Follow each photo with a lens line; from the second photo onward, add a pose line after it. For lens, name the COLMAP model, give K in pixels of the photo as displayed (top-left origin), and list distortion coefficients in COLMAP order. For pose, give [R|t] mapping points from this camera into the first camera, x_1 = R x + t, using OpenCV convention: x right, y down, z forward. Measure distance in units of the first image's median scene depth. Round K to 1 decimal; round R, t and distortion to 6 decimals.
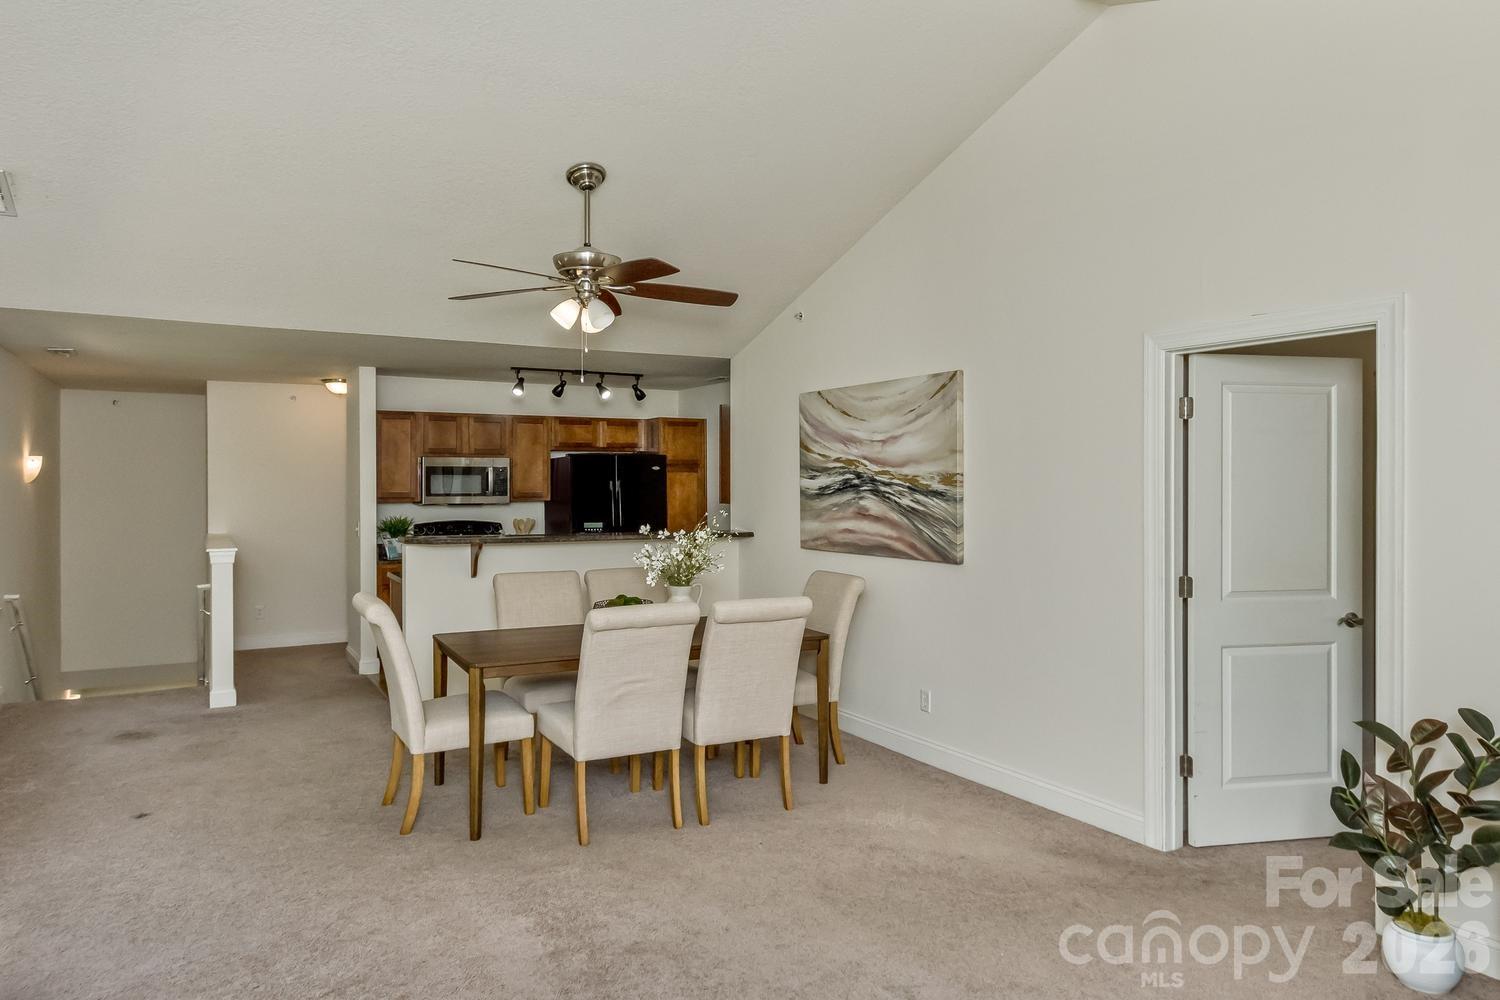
lens RADIAL K [[694.2, 0, 750.0], [0, 694.2, 500.0], [0, 0, 1]] dist [-0.000369, -0.000155]
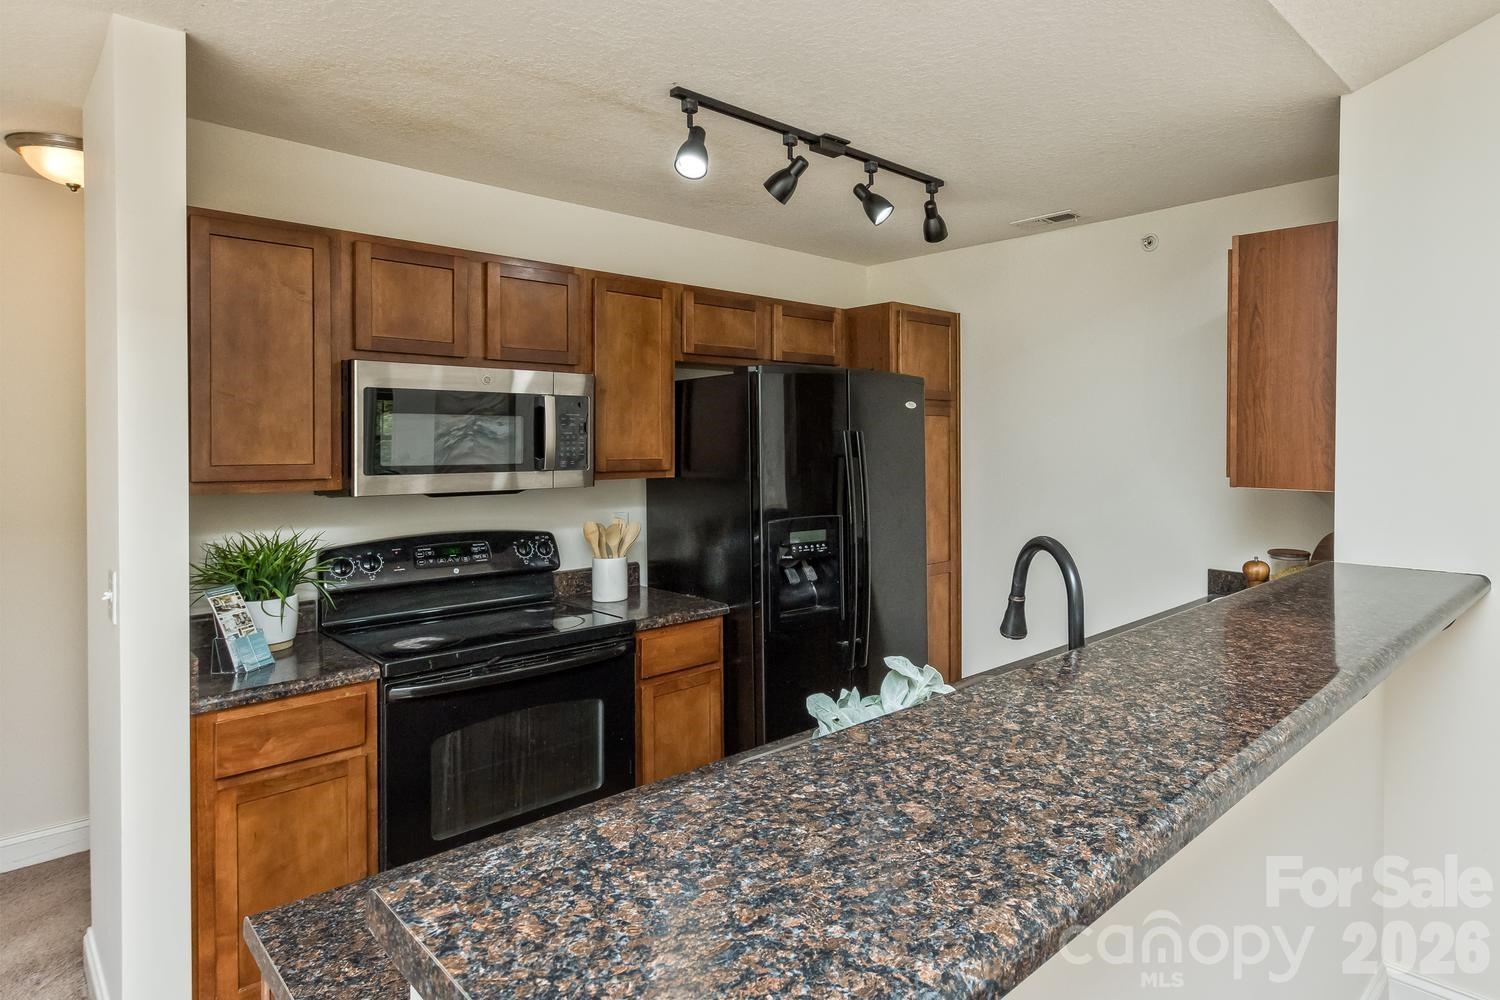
lens RADIAL K [[807.1, 0, 947.0], [0, 807.1, 457.8], [0, 0, 1]] dist [-0.003588, 0.001069]
pose [[0.968925, -0.005381, 0.247296, -0.502686], [0.005964, 0.999981, -0.001607, -0.019979], [-0.247283, 0.003032, 0.968939, 0.953477]]
